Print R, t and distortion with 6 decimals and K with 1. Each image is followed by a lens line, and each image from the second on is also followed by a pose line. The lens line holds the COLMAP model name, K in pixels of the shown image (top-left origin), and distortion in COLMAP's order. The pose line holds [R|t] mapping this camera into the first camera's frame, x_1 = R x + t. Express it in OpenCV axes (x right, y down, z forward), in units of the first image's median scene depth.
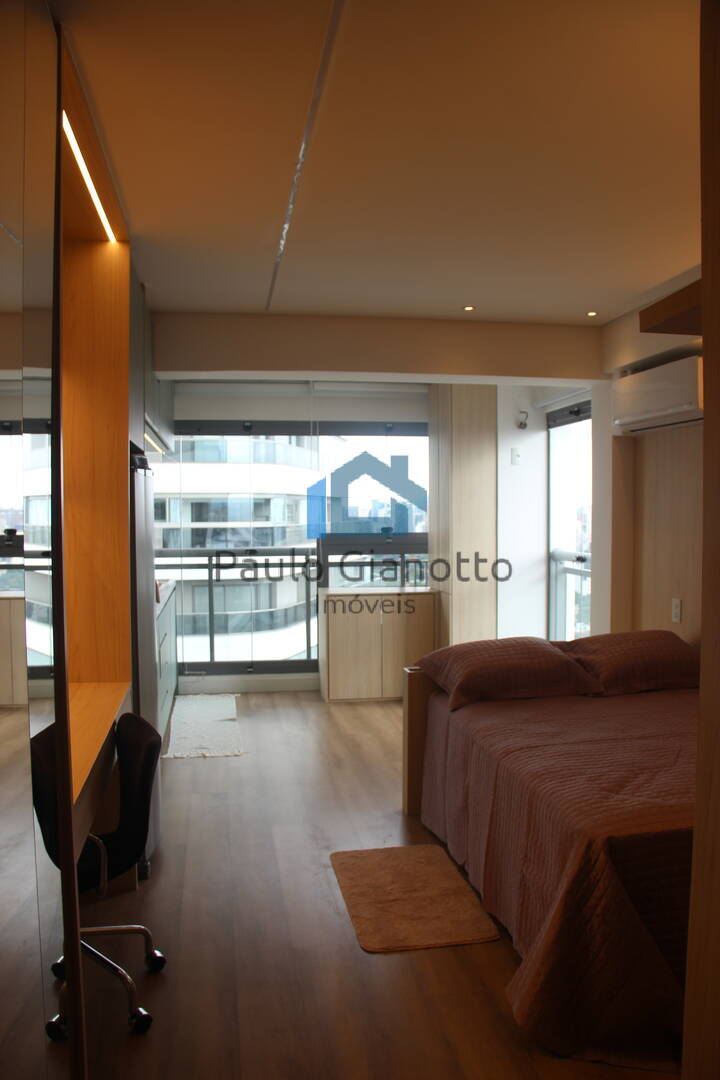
lens RADIAL K [[890.1, 0, 344.7], [0, 890.1, 573.6], [0, 0, 1]] dist [-0.162380, 0.106037]
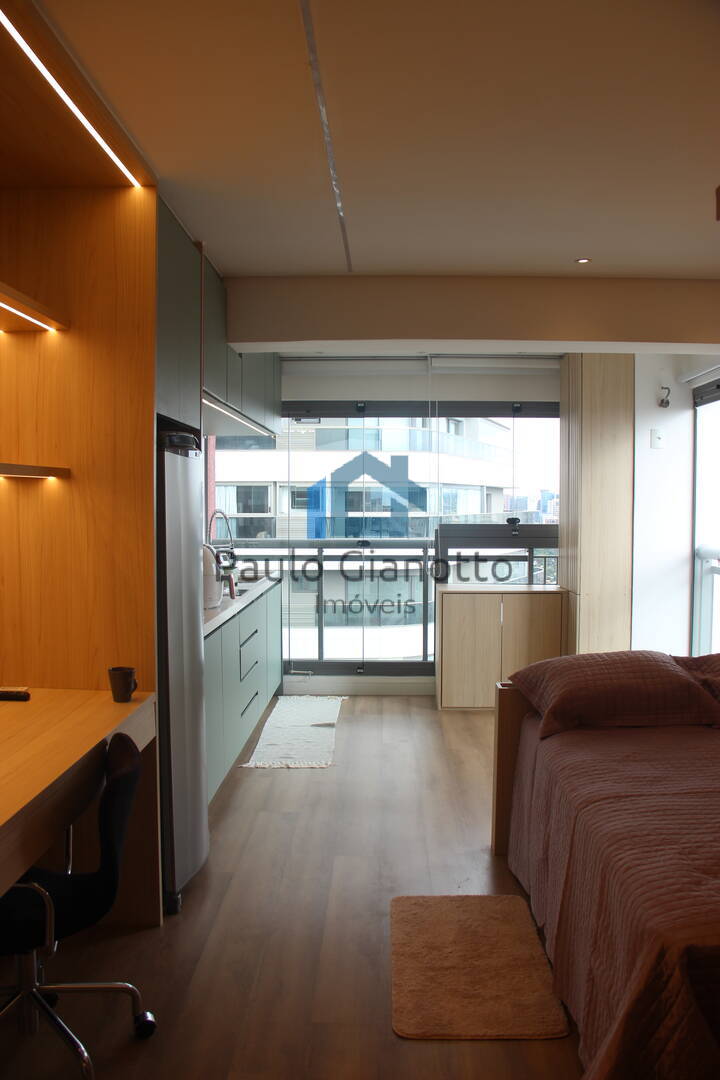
lens RADIAL K [[890.1, 0, 357.0], [0, 890.1, 575.1], [0, 0, 1]] dist [-0.162380, 0.106037]
pose [[0.984239, 0.018659, -0.175858, 0.076635], [-0.016523, 0.999771, 0.013602, -0.005950], [0.176072, -0.010482, 0.984322, 0.128272]]
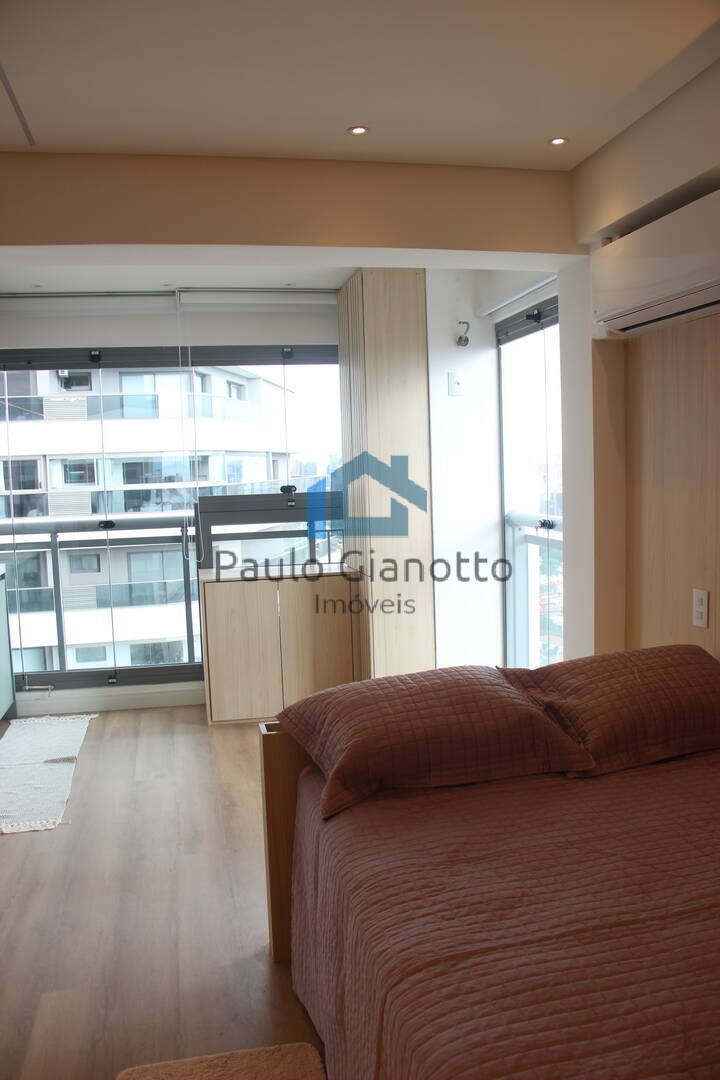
lens RADIAL K [[890.1, 0, 343.4], [0, 890.1, 566.0], [0, 0, 1]] dist [-0.162380, 0.106037]
pose [[0.998805, -0.029655, 0.038836, 0.095627], [0.028070, 0.998775, 0.040747, -0.021132], [-0.039996, -0.039608, 0.998414, 0.373007]]
